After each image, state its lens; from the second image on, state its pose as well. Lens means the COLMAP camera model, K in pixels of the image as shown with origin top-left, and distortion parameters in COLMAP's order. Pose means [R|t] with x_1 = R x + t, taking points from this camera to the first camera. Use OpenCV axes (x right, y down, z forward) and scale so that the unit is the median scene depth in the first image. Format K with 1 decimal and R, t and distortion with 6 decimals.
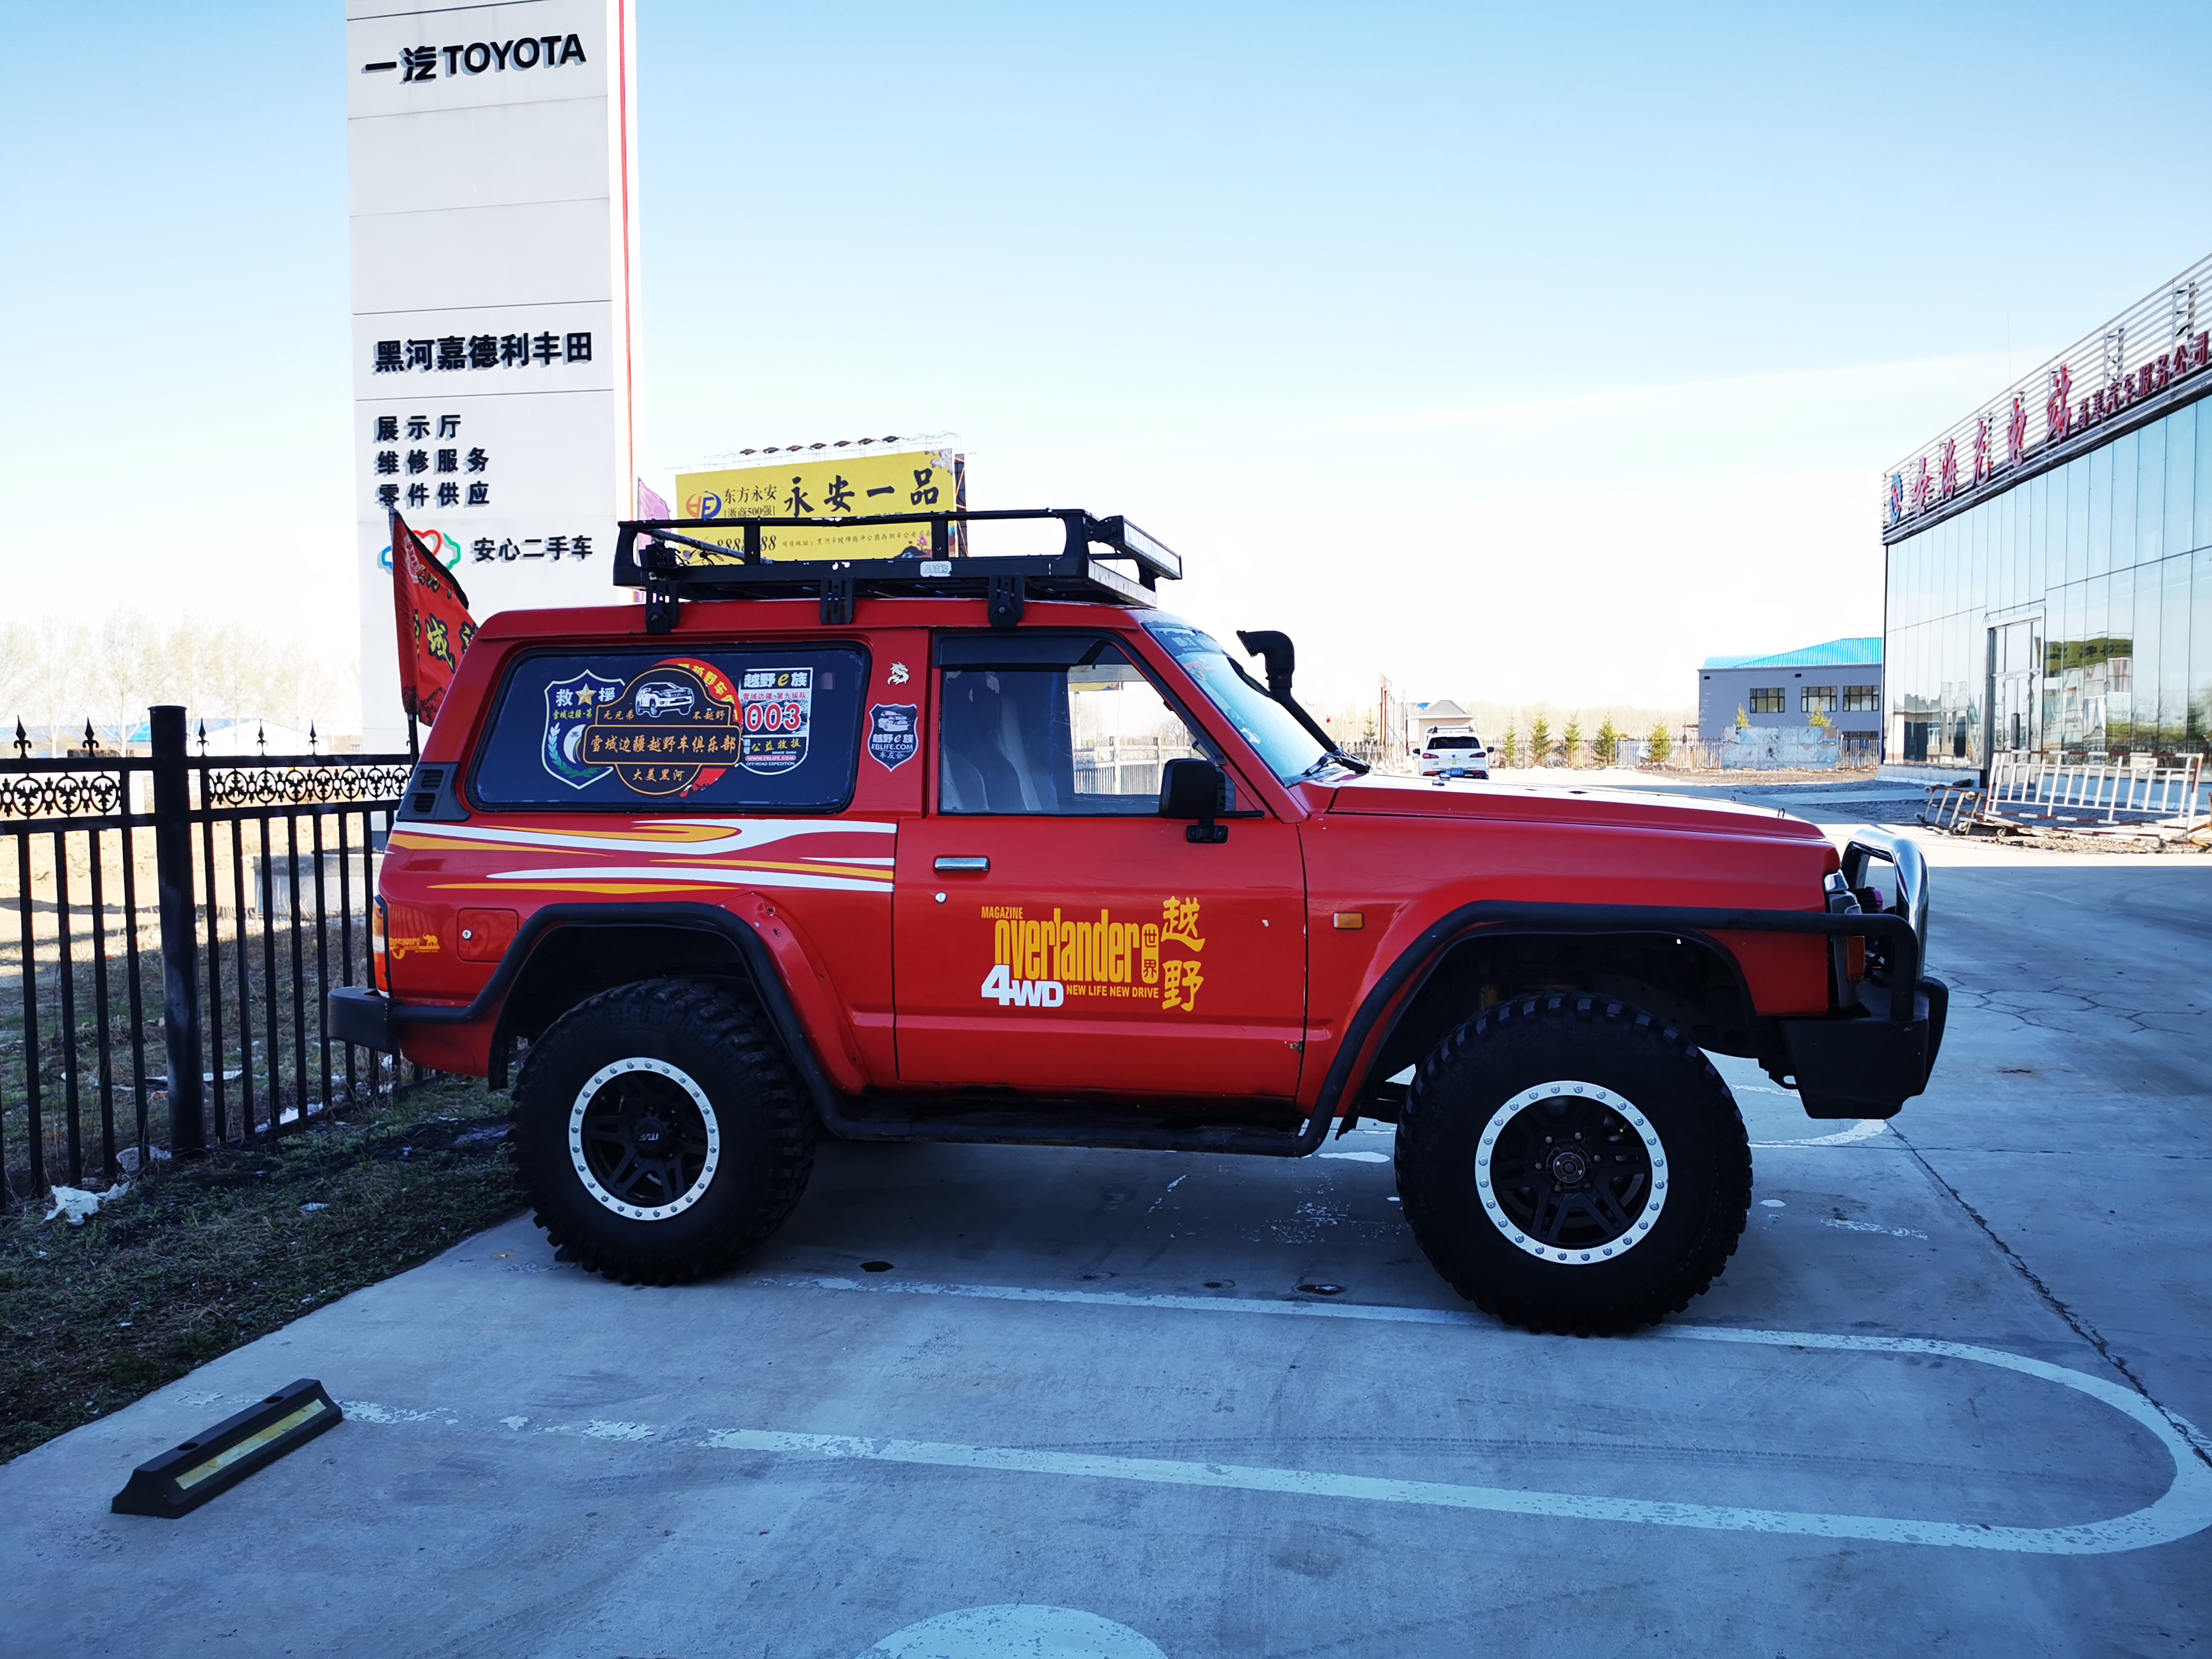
lens RADIAL K [[1722.0, 0, 1116.1], [0, 1722.0, 839.0], [0, 0, 1]] dist [0.068666, -0.089683]
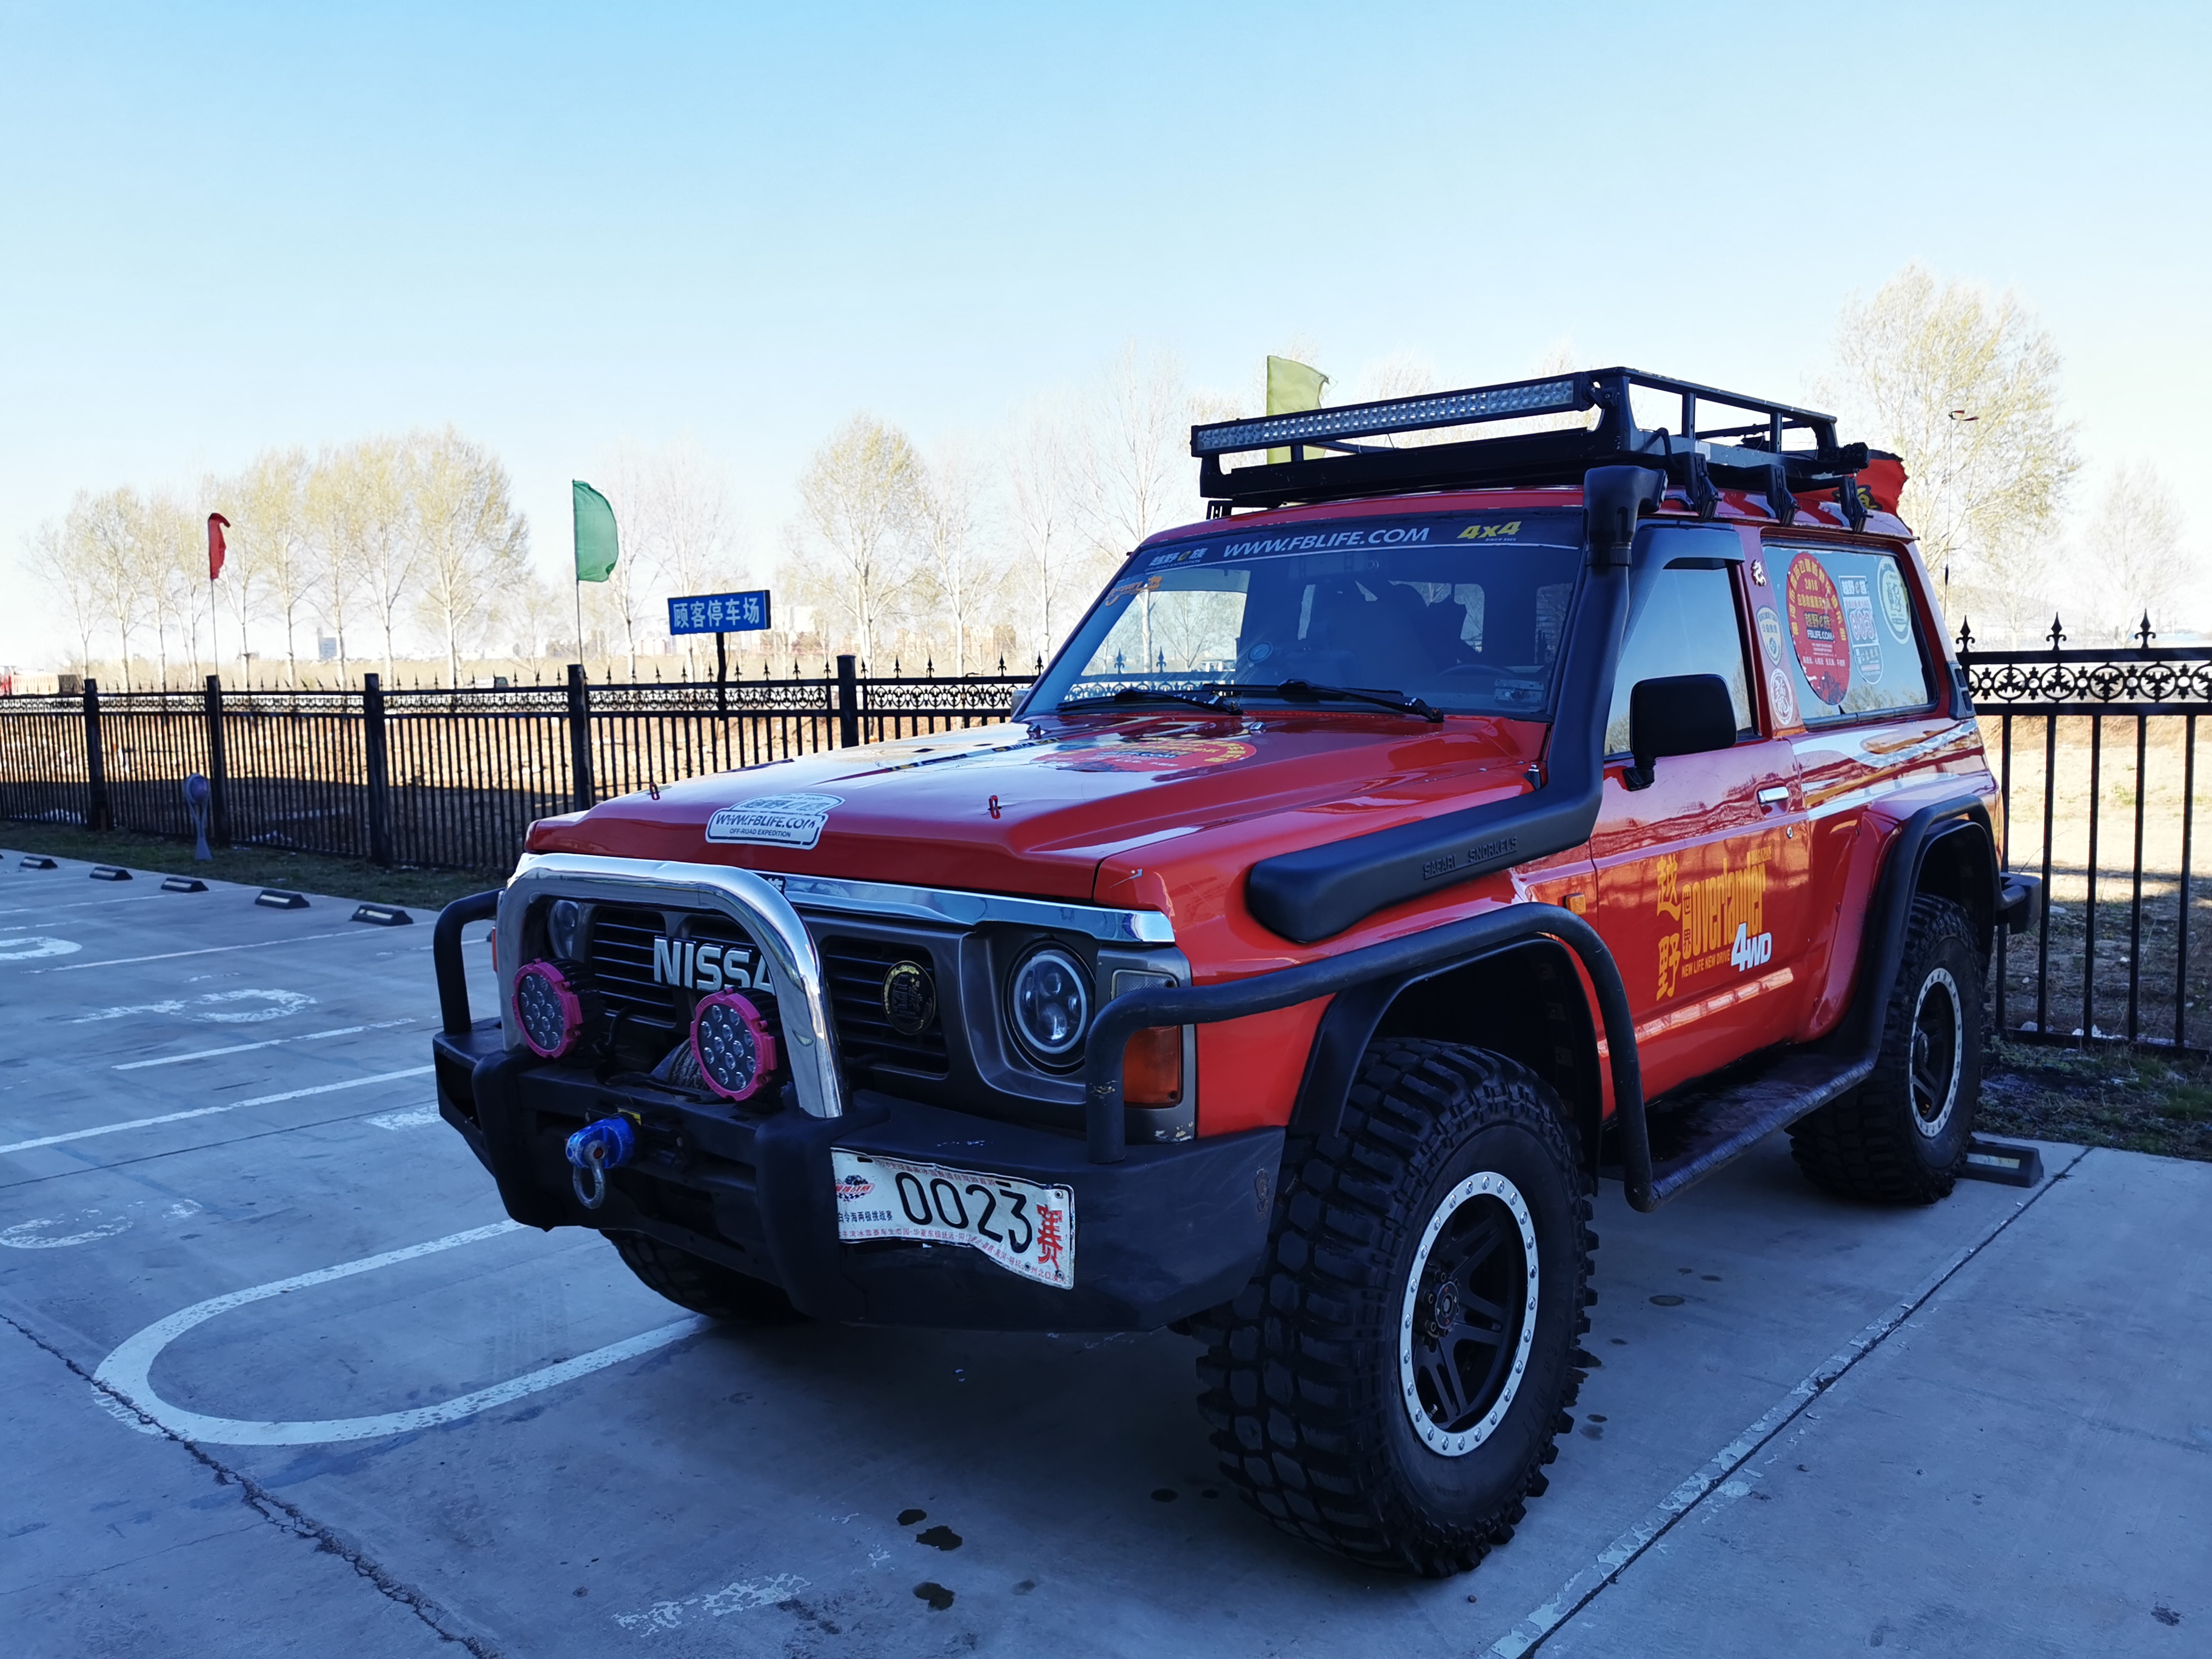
lens RADIAL K [[1722.0, 0, 1116.4], [0, 1722.0, 844.1], [0, 0, 1]] dist [0.068666, -0.089683]
pose [[-0.481519, 0.109692, -0.869544, 0.851034], [-0.019097, 0.990588, 0.135536, -0.086809], [0.876228, 0.081869, -0.474892, 1.400753]]
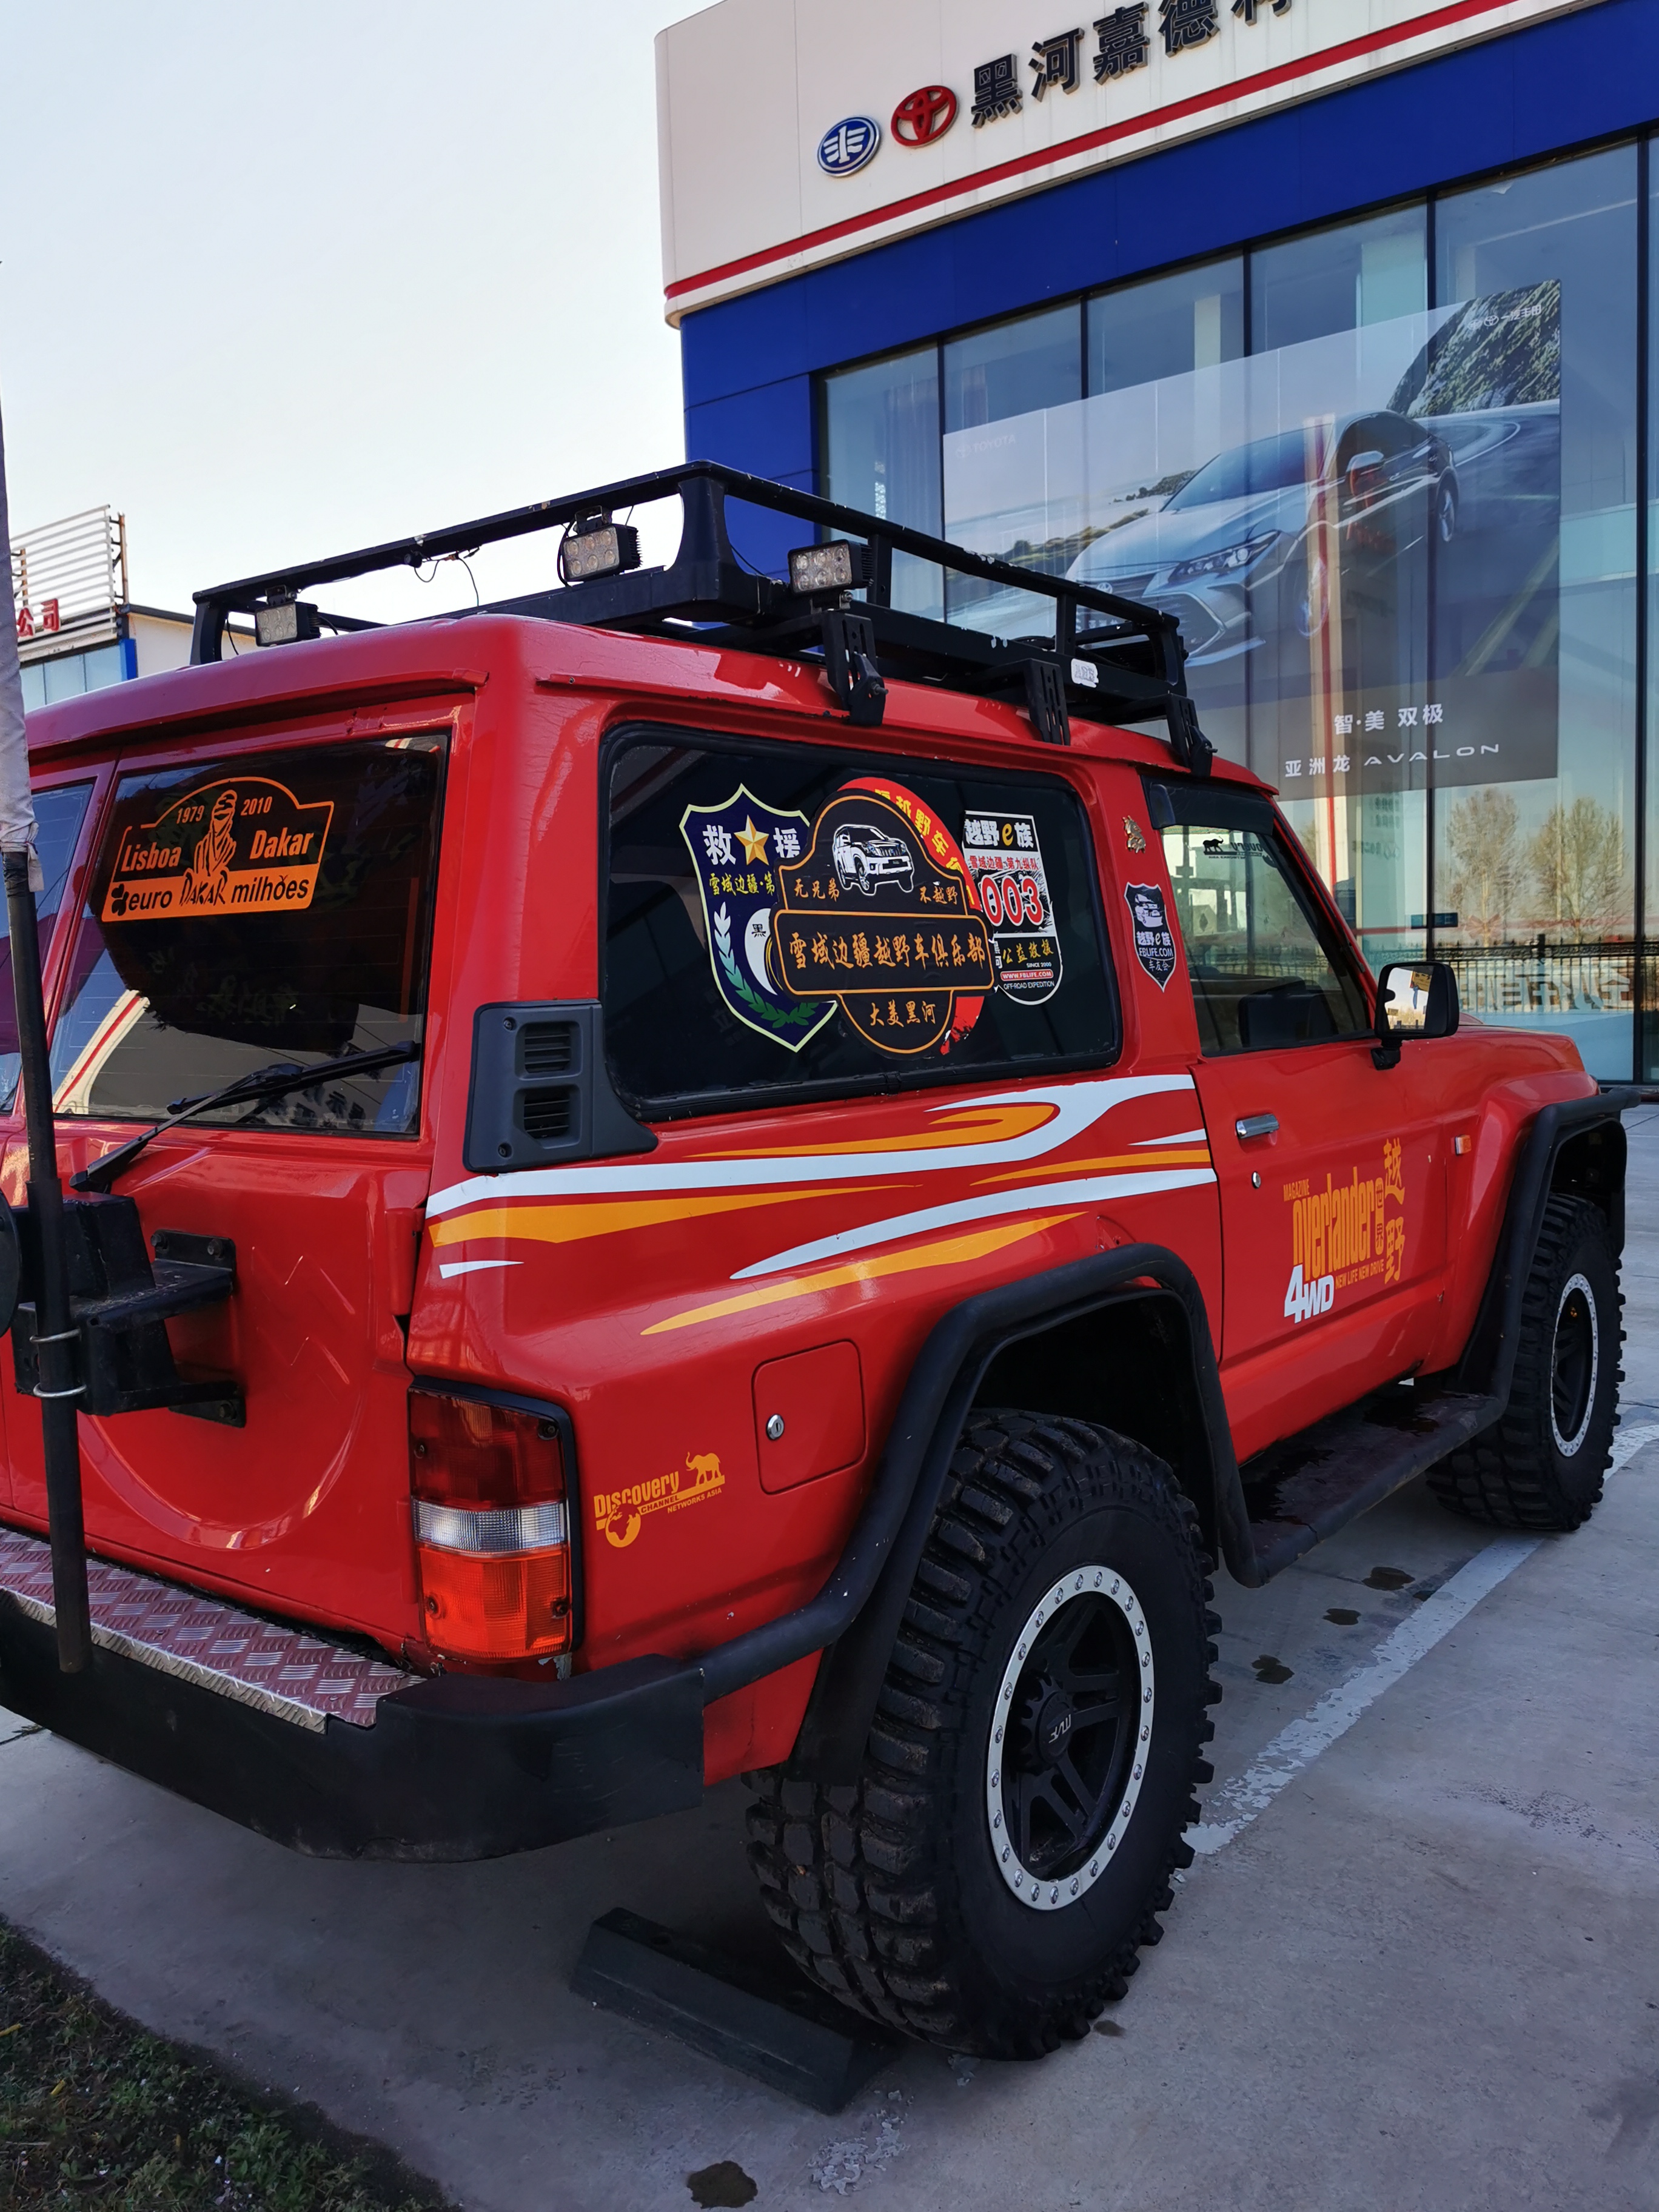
lens RADIAL K [[1722.0, 0, 838.0], [0, 1722.0, 1097.9], [0, 0, 1]] dist [0.068666, -0.089683]
pose [[0.426315, -0.073162, 0.901611, -0.719815], [0.075657, 0.996115, 0.045057, -0.036844], [-0.901405, 0.049004, 0.430194, 0.812707]]
